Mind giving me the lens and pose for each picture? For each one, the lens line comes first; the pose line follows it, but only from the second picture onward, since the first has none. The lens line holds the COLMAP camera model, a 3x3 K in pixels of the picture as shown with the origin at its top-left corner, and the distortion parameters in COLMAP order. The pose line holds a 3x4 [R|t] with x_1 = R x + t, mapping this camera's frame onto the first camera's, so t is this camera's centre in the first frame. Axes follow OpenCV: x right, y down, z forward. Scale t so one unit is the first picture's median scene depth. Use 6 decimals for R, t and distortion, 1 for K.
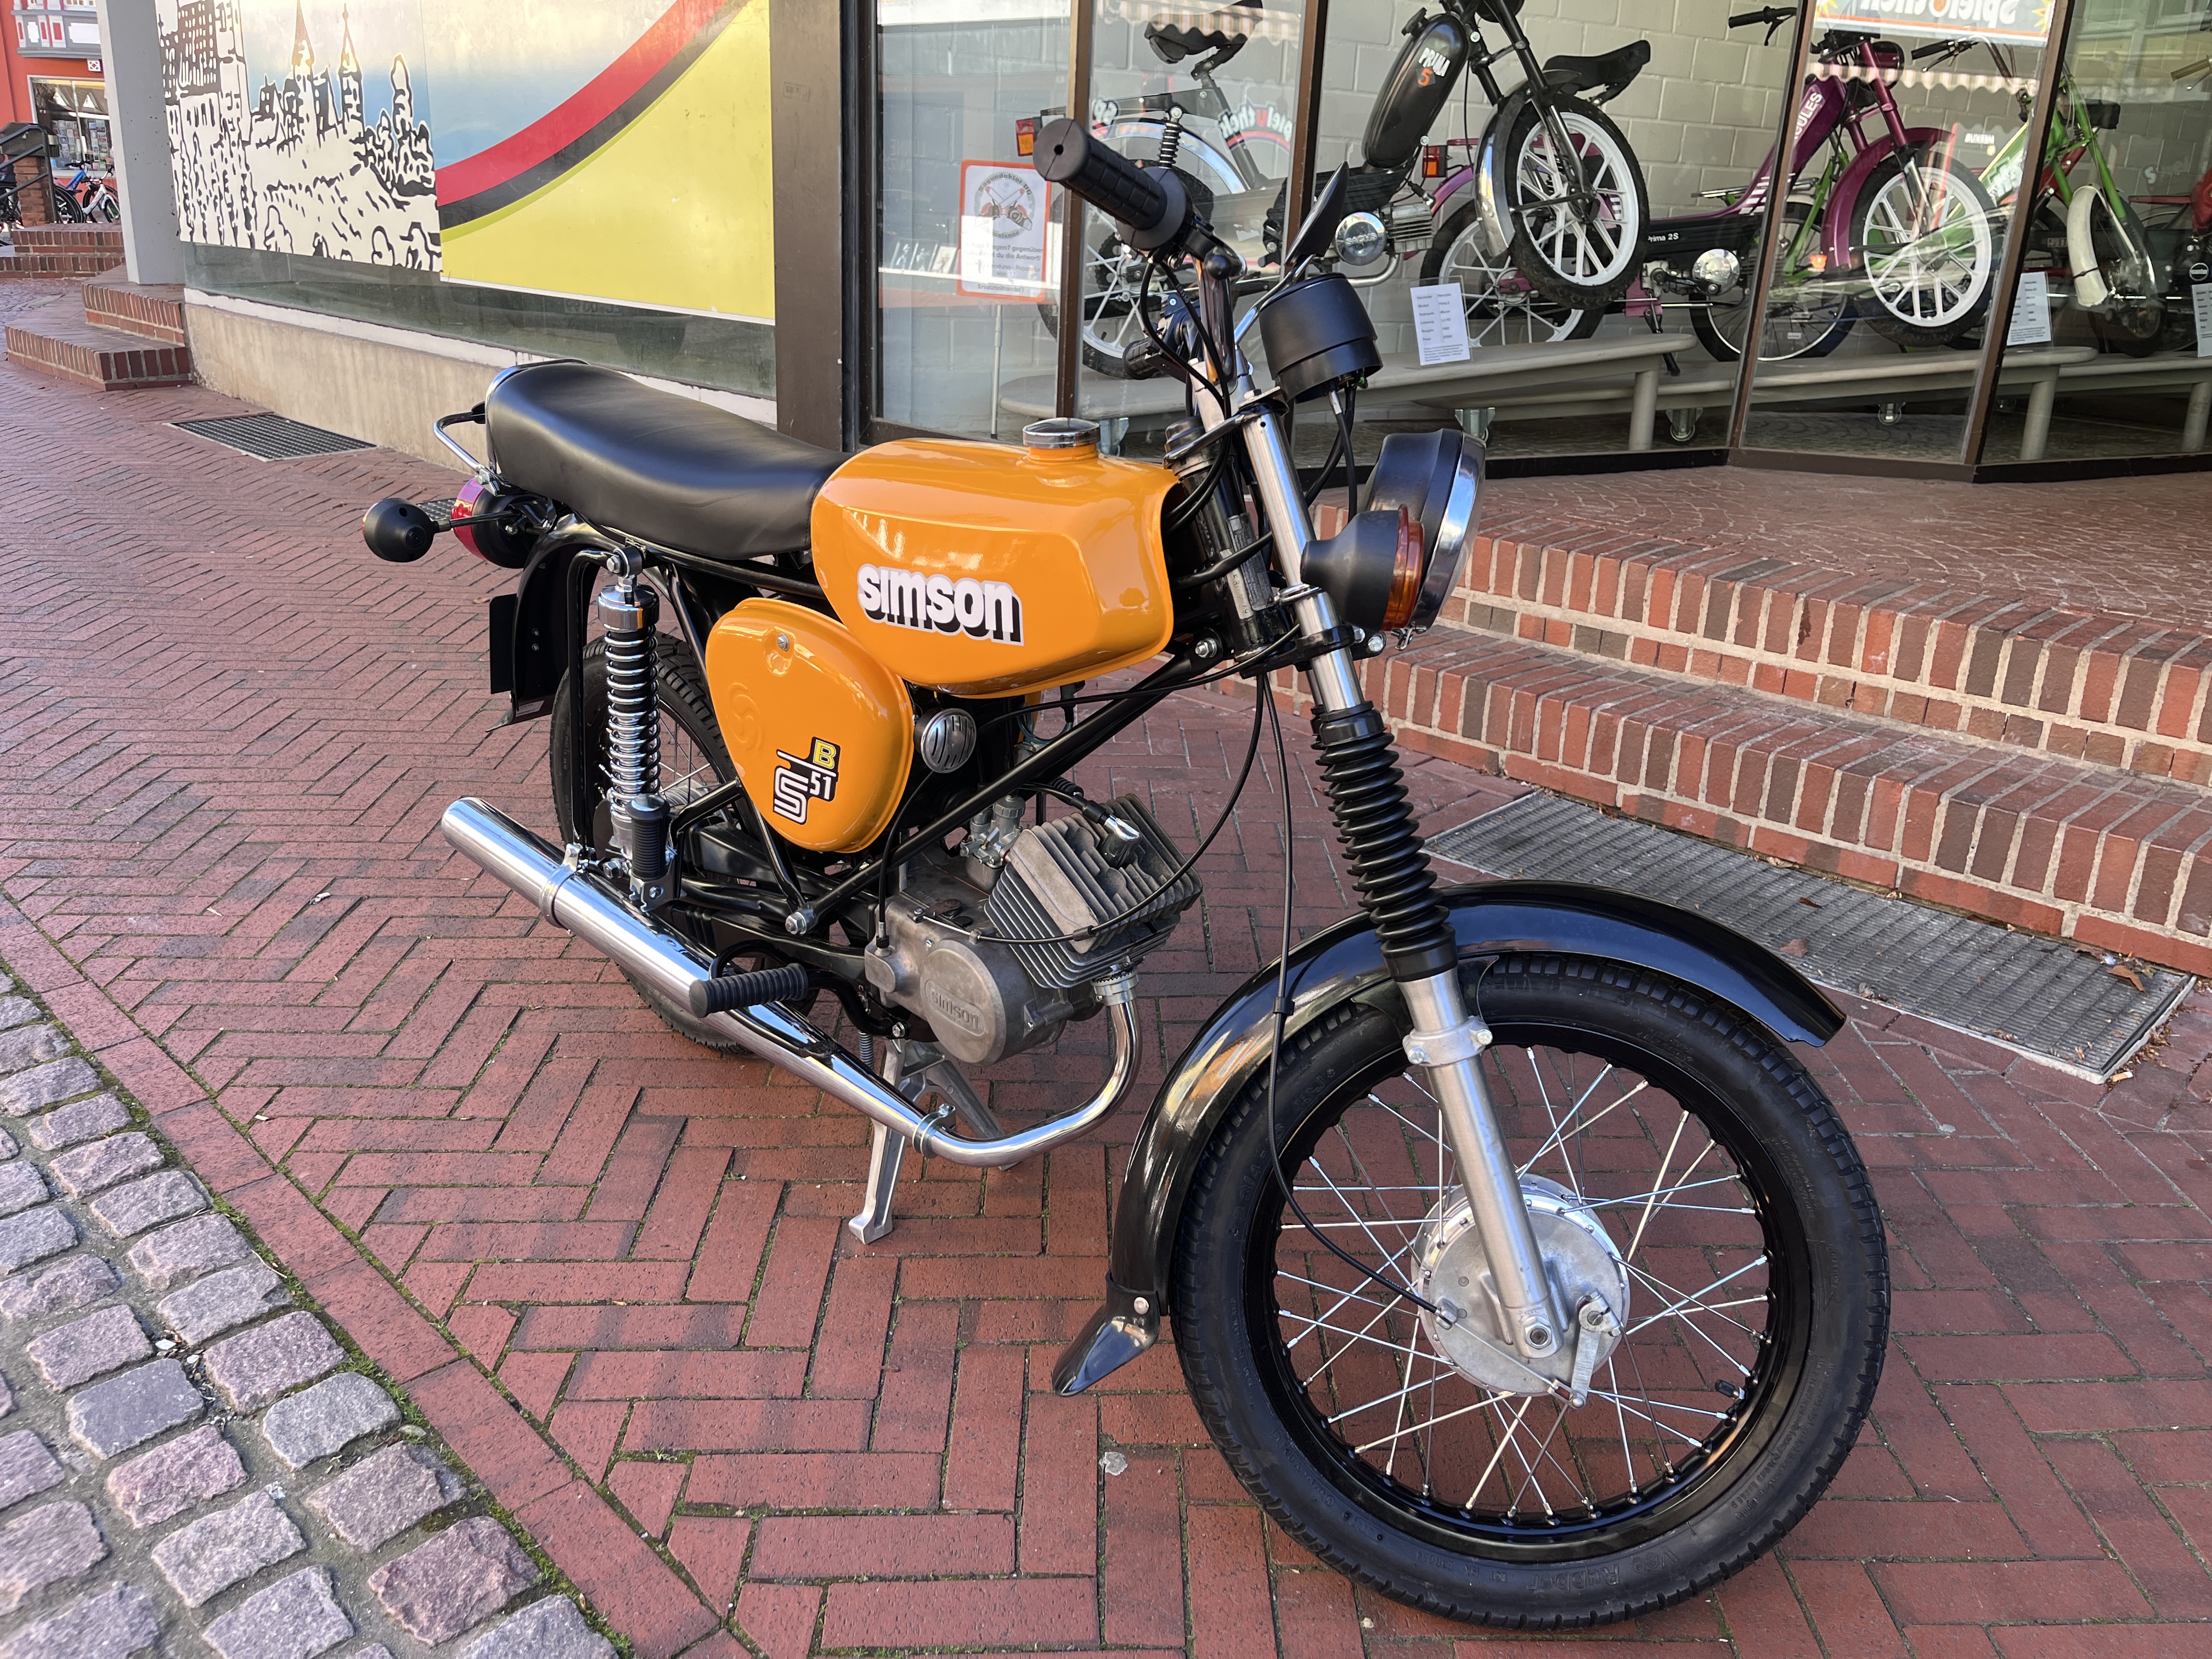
lens RADIAL K [[1684.2, 0, 1105.5], [0, 1684.2, 803.9], [0, 0, 1]] dist [0.062298, -0.088570]
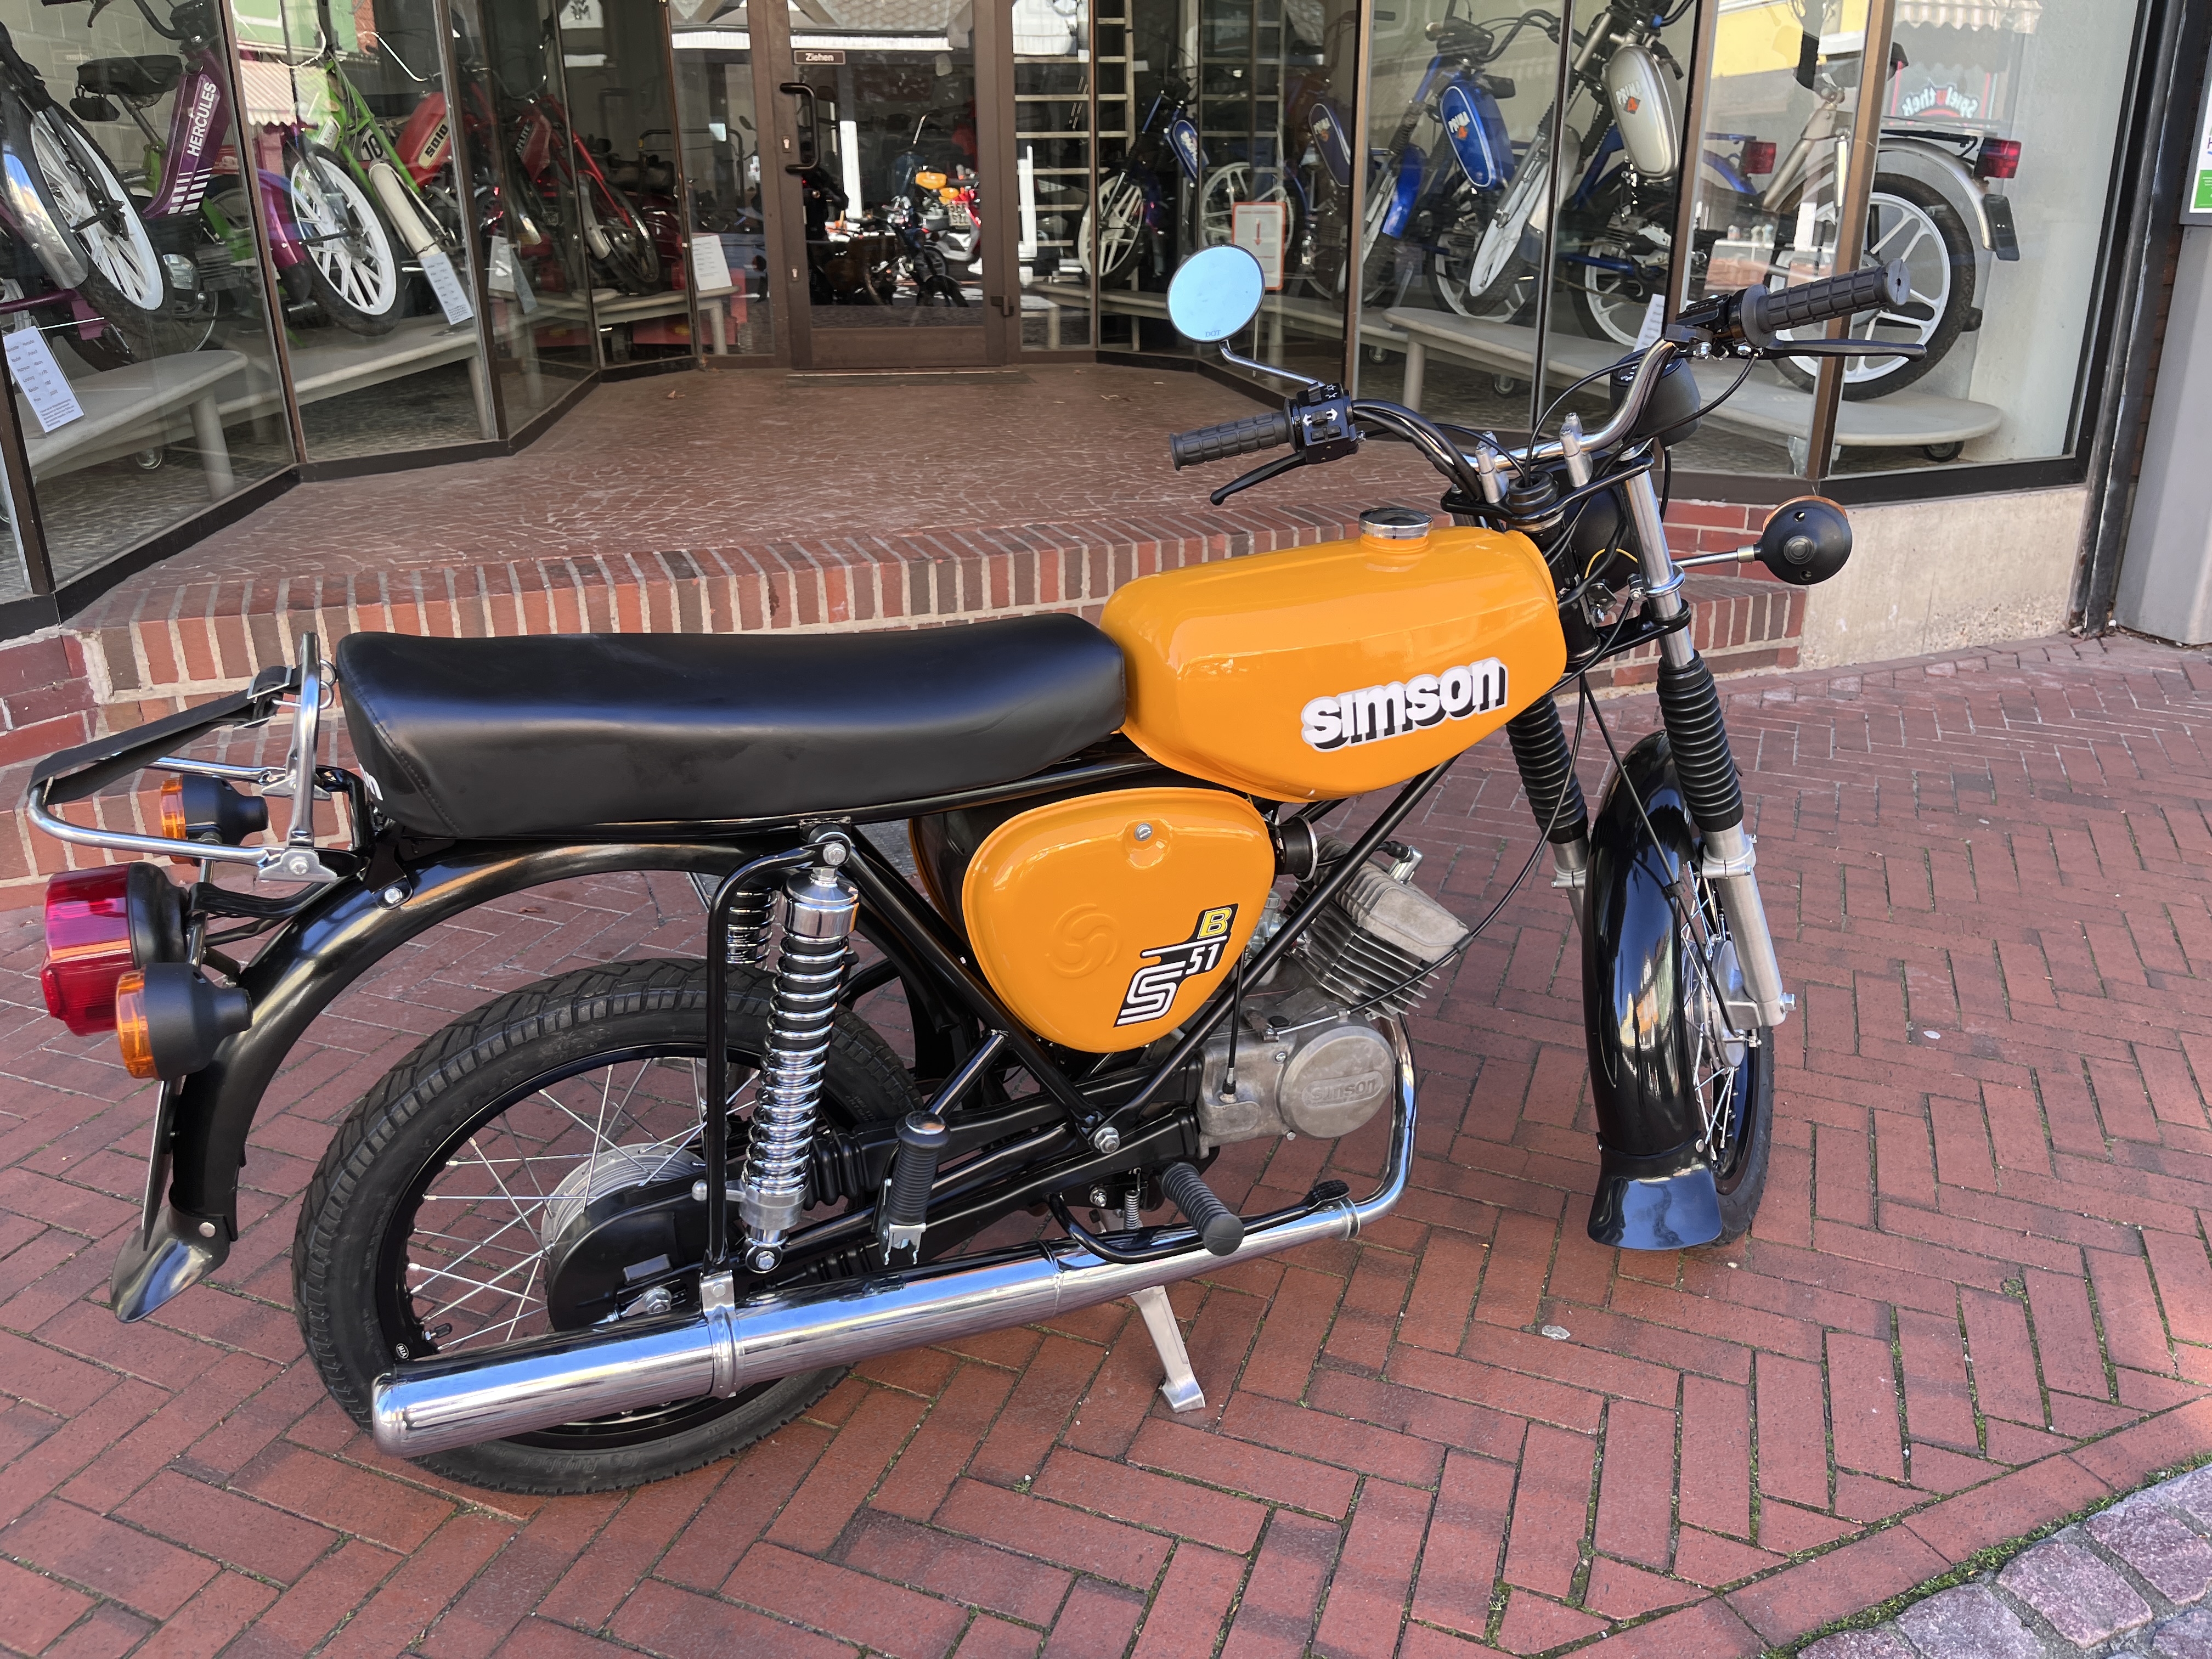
lens RADIAL K [[1684.2, 0, 1108.2], [0, 1684.2, 828.5], [0, 0, 1]] dist [0.062298, -0.088570]
pose [[0.374643, -0.366874, 0.851496, -0.611546], [0.326091, 0.911846, 0.249402, -0.208395], [-0.867933, 0.184228, 0.461251, 0.393351]]
